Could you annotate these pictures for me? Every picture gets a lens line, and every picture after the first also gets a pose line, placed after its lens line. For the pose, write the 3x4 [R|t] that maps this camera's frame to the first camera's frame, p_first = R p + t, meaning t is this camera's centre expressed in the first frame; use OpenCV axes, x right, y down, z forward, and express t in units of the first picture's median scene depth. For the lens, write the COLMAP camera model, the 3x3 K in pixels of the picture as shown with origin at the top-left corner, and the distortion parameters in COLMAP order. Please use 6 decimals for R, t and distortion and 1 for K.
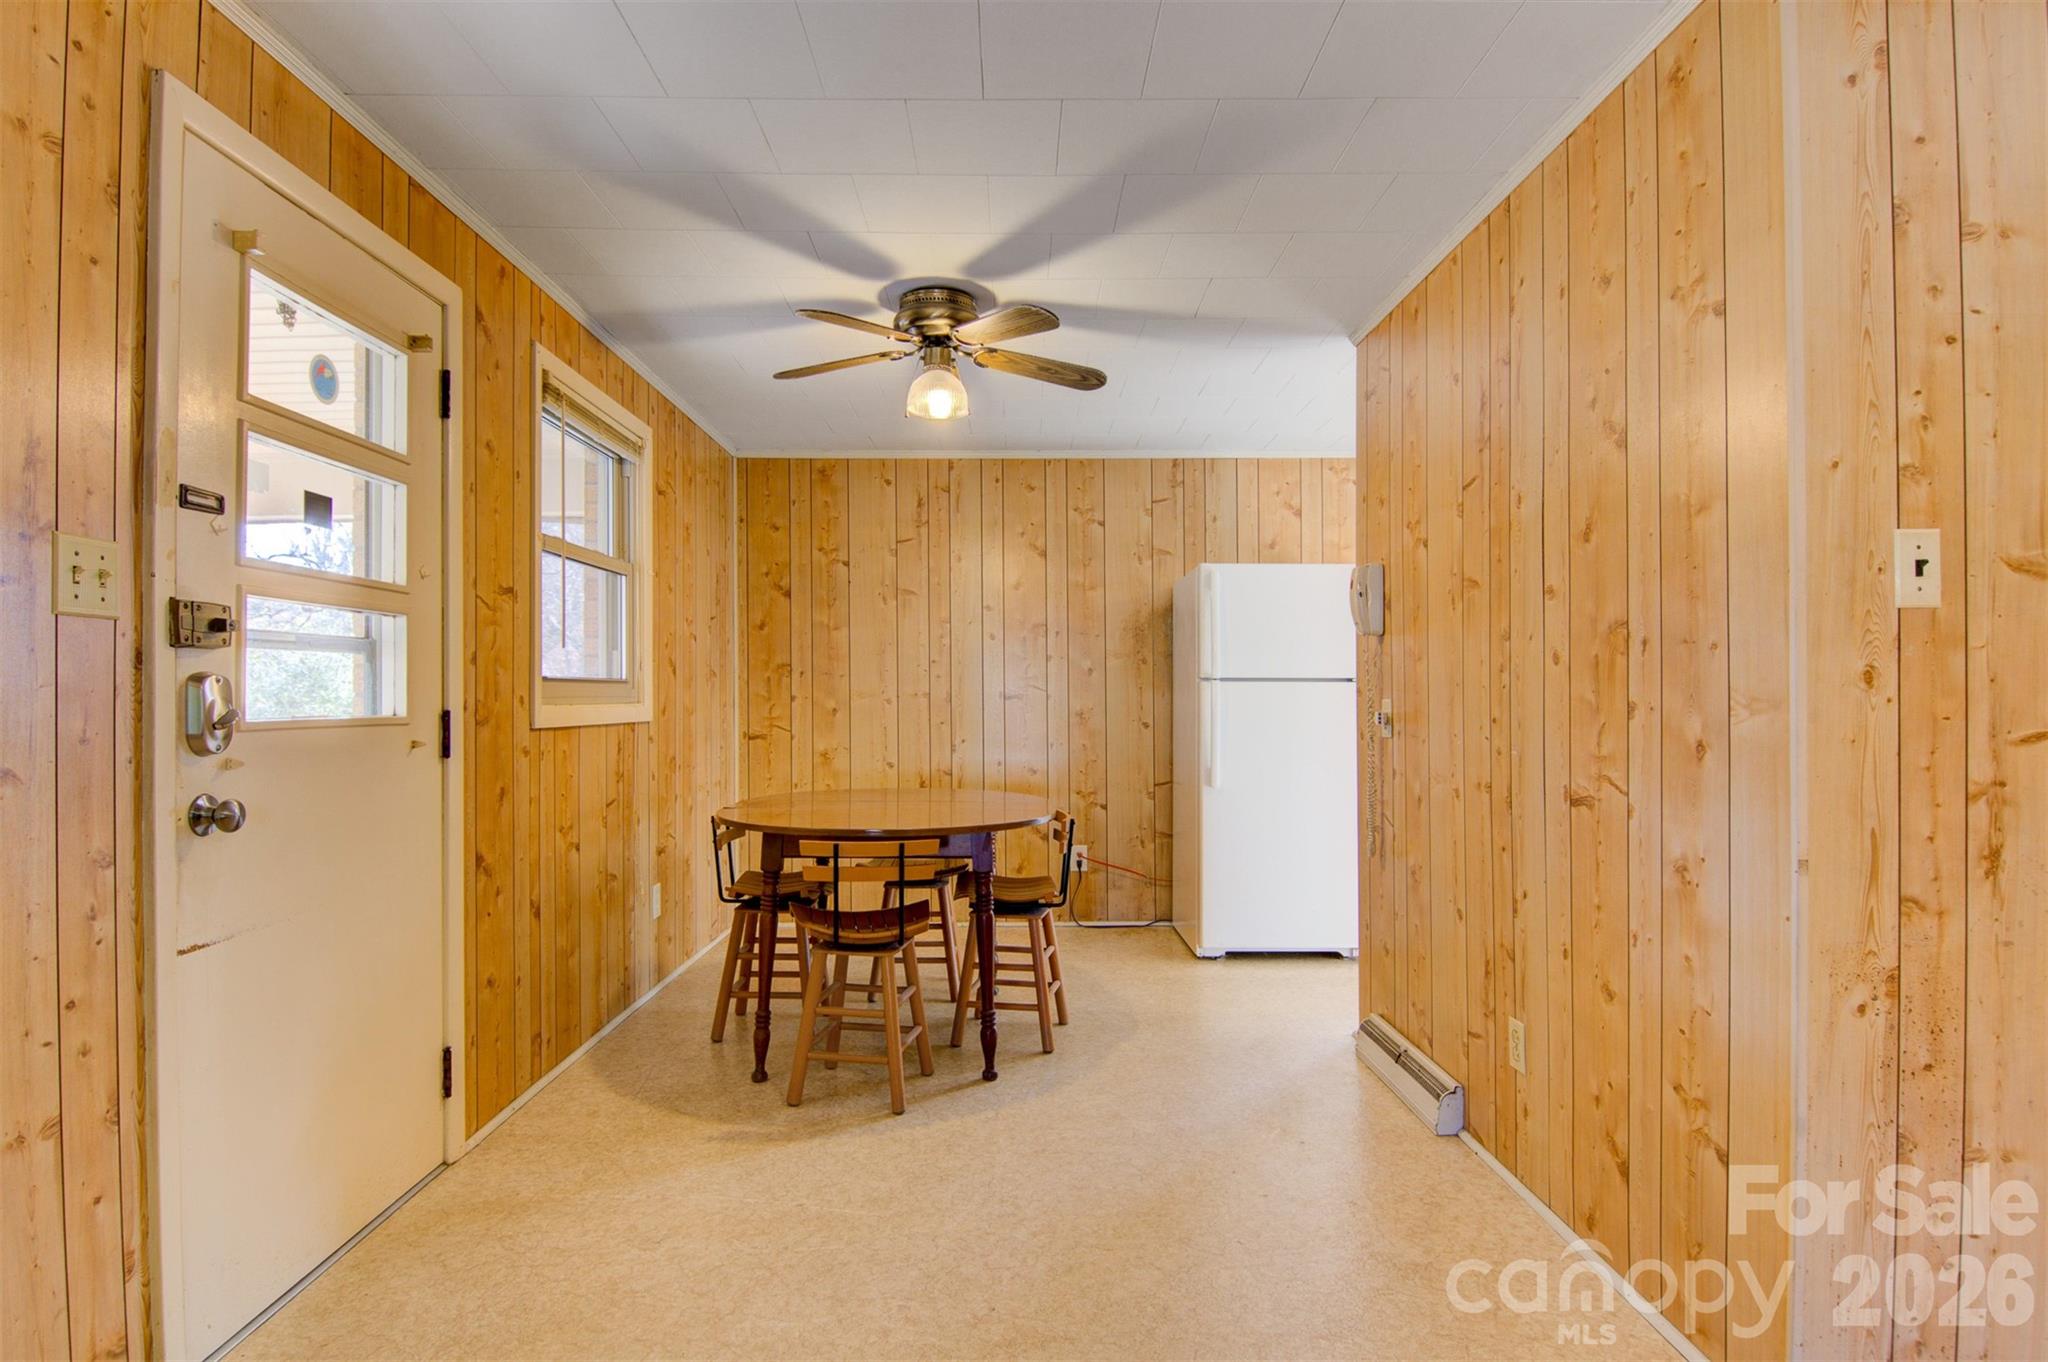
lens RADIAL K [[1085.8, 0, 1025.0], [0, 1085.8, 695.1], [0, 0, 1]] dist [0.001013, -0.017448]
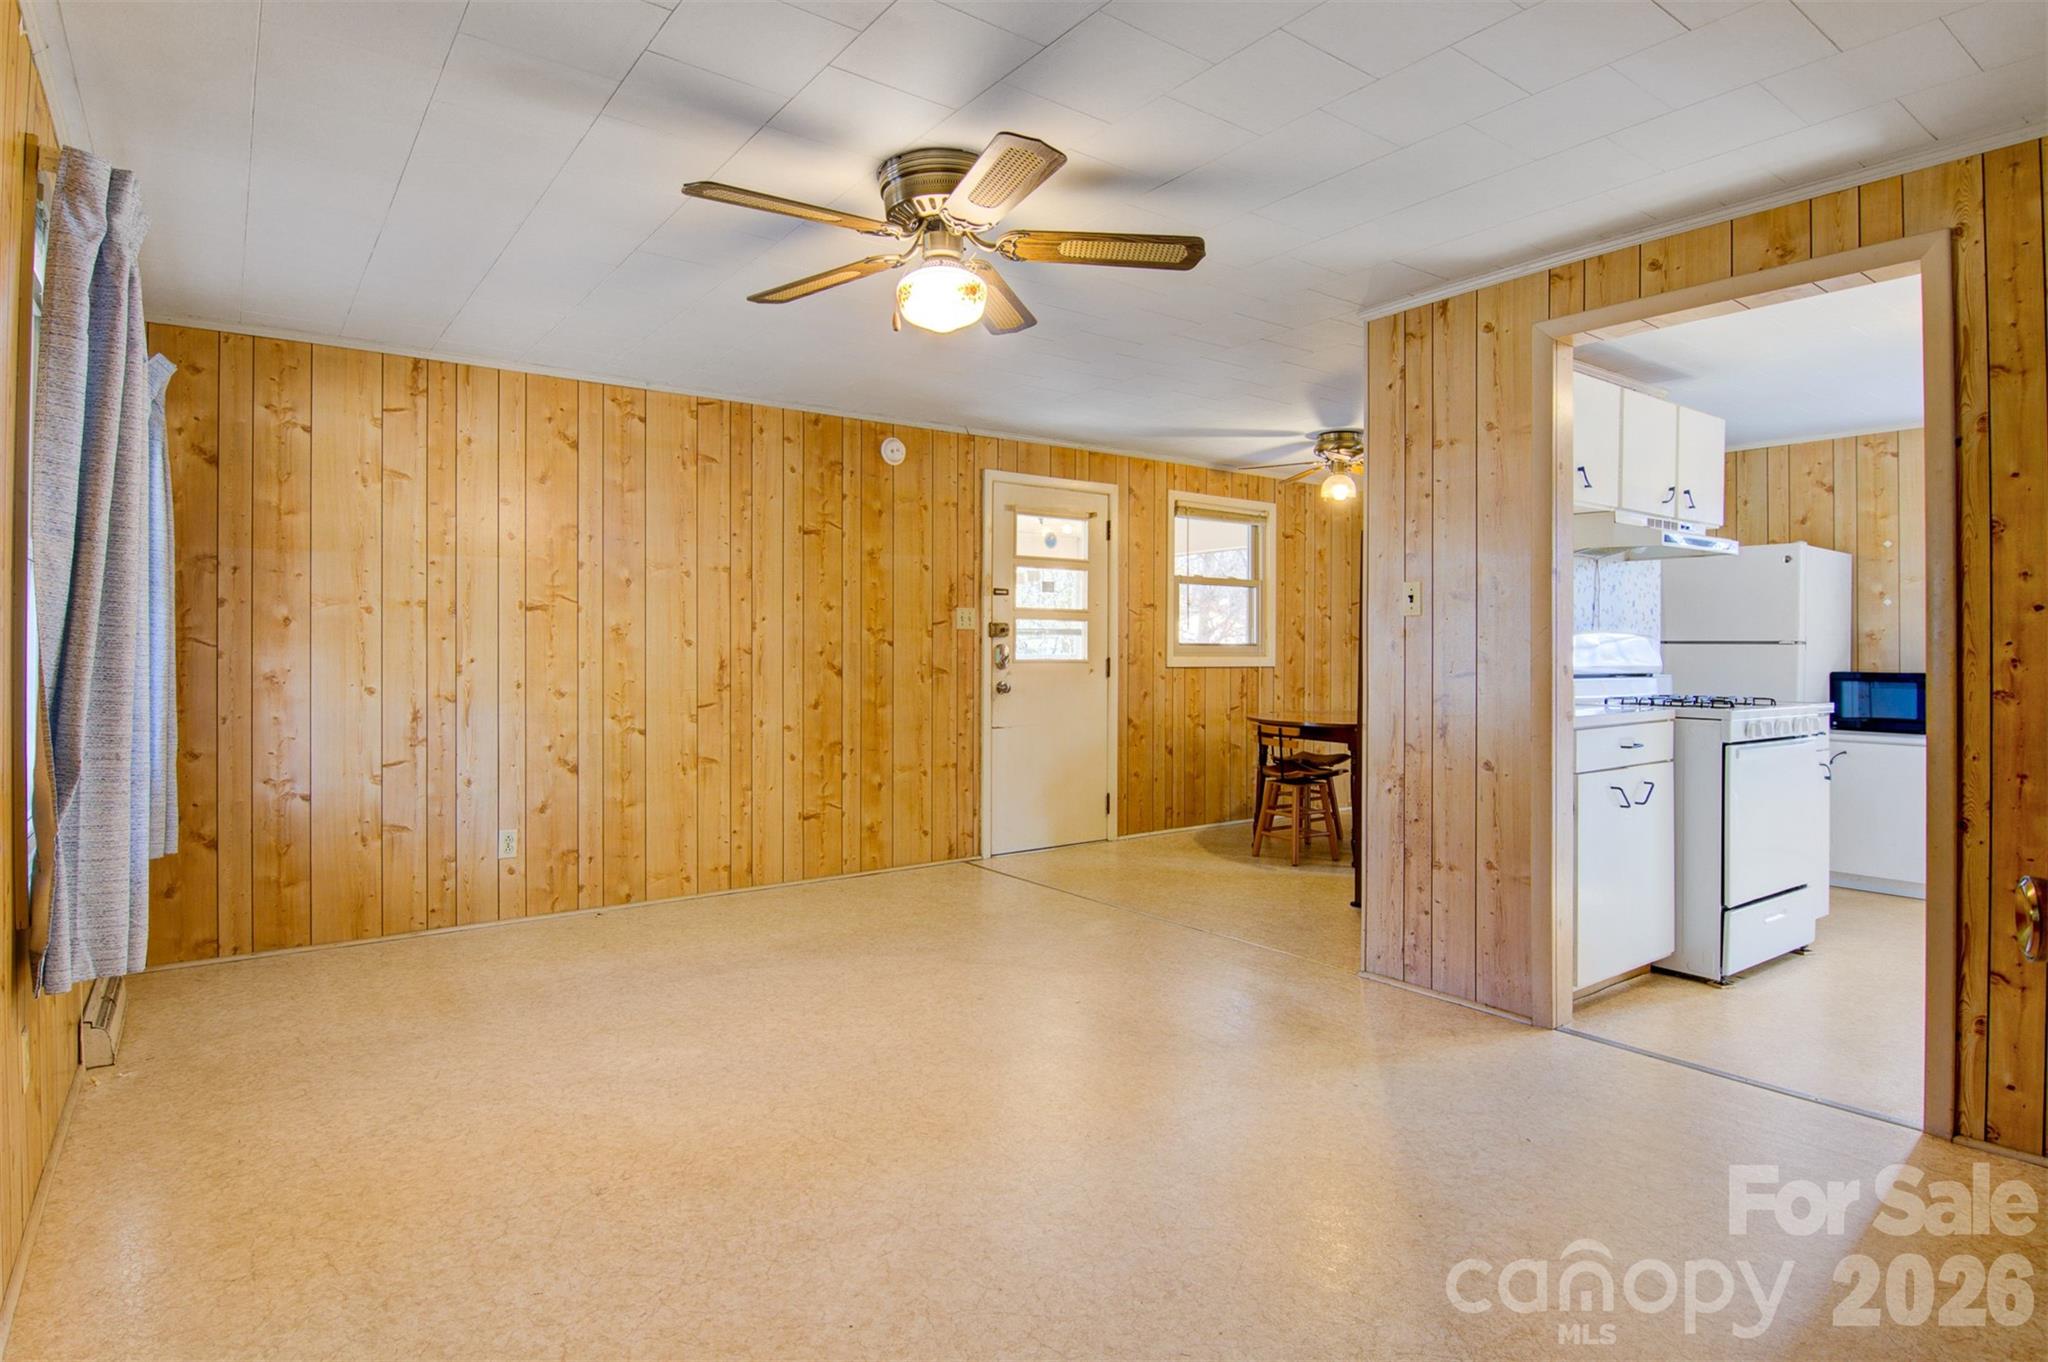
lens RADIAL K [[1088.6, 0, 1037.0], [0, 1088.6, 654.2], [0, 0, 1]] dist [0.000621, -0.020646]
pose [[0.599151, 0.006641, -0.800608, 1.830279], [-0.004561, 0.999978, 0.004881, -0.007360], [0.800623, 0.000727, 0.599168, -0.839185]]
